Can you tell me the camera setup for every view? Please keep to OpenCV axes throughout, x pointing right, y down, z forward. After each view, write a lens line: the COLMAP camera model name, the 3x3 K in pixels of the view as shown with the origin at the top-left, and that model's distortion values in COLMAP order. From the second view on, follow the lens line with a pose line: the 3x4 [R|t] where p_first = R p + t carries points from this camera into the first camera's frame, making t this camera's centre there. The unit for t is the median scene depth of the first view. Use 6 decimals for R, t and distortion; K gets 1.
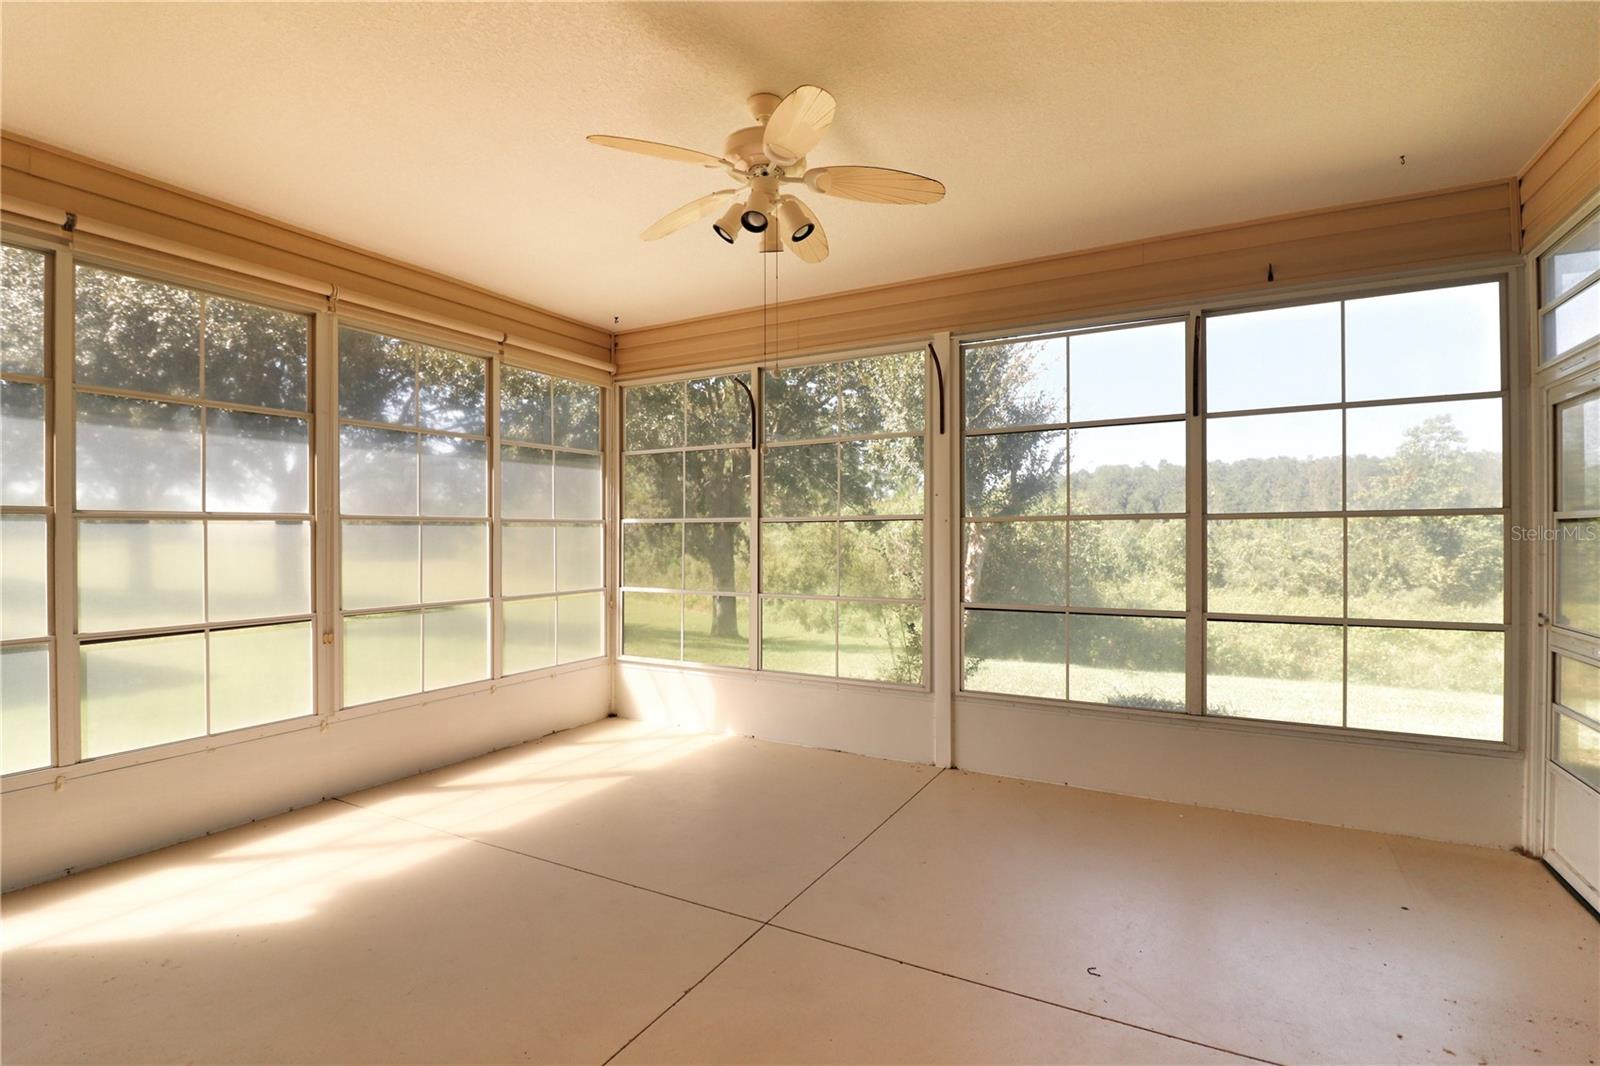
lens RADIAL K [[738.6, 0, 798.3], [0, 738.6, 535.7], [0, 0, 1]] dist [-0.015161, -0.008065]
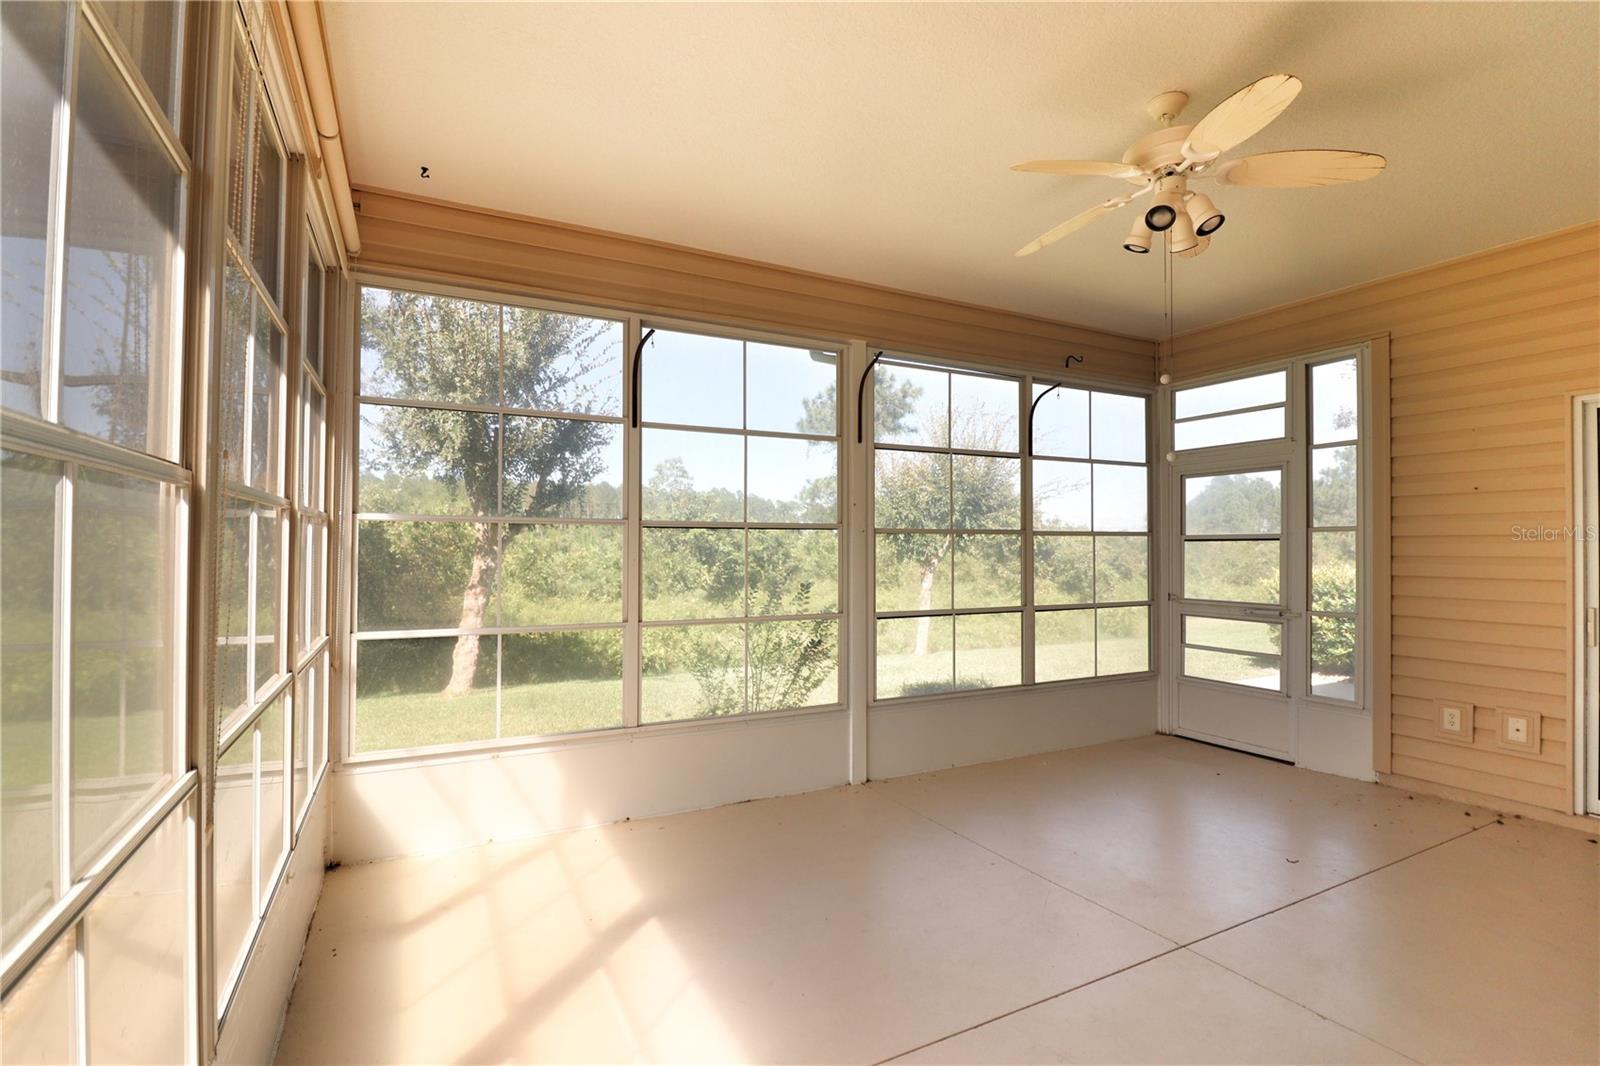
lens RADIAL K [[738.6, 0, 798.3], [0, 738.6, 534.9], [0, 0, 1]] dist [-0.015161, -0.008065]
pose [[0.562815, 0.019519, 0.826352, -0.663339], [-0.004085, 0.999775, -0.020833, 0.005741], [-0.826573, 0.008350, 0.562768, 0.513573]]
